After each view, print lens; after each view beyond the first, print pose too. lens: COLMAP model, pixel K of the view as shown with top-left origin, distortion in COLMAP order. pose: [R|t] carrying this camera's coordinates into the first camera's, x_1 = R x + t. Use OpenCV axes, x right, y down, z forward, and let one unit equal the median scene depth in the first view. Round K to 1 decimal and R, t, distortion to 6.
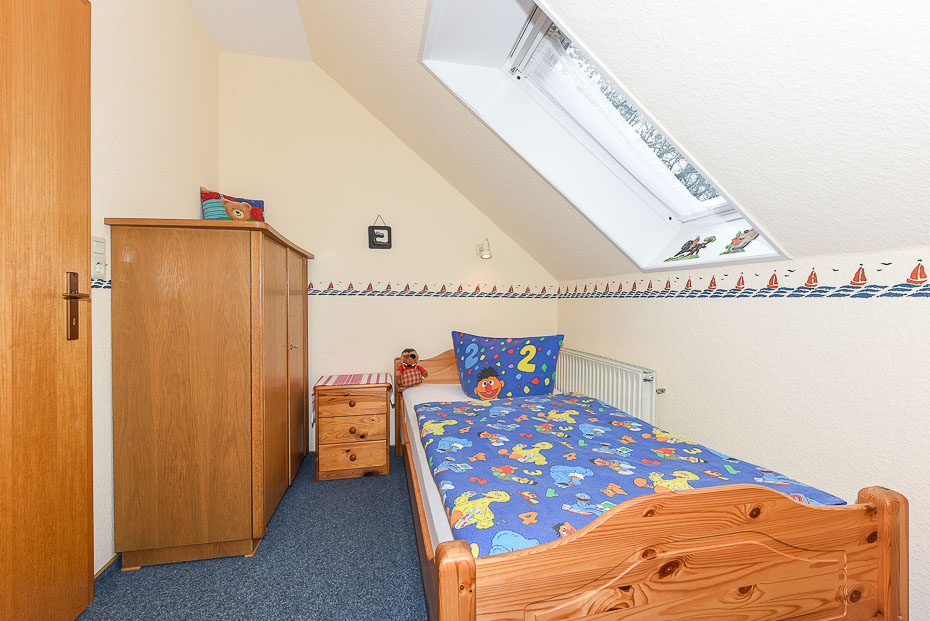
lens RADIAL K [[417.6, 0, 464.0], [0, 417.6, 306.8], [0, 0, 1]] dist [0.004142, 0.000038]
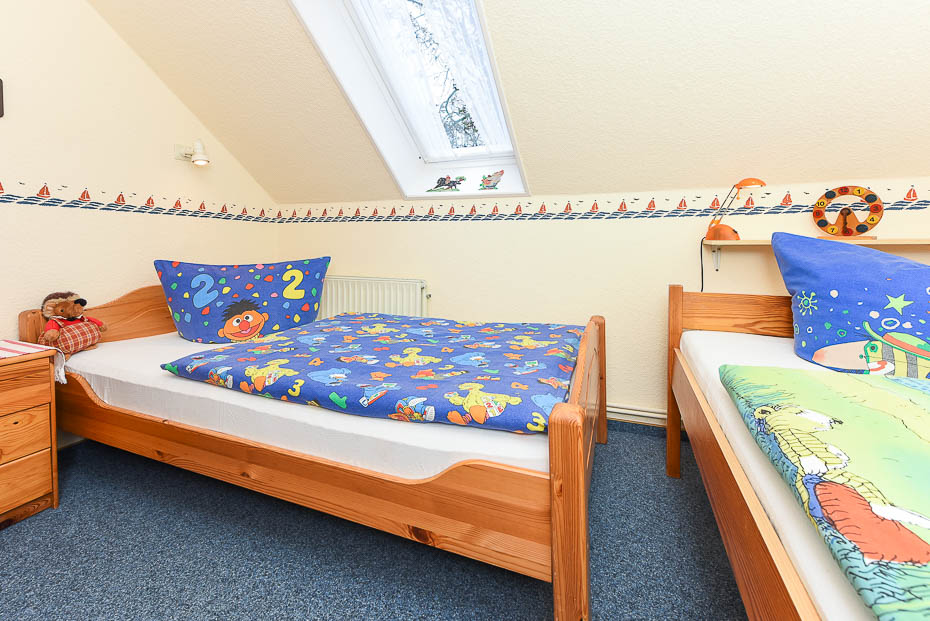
lens RADIAL K [[391.7, 0, 481.4], [0, 391.7, 252.2], [0, 0, 1]] dist [0.002645, -0.000524]
pose [[0.523487, -0.015144, 0.851899, -0.371605], [0.008373, 0.999885, 0.012629, 0.049878], [-0.851992, 0.000522, 0.523554, 0.226422]]
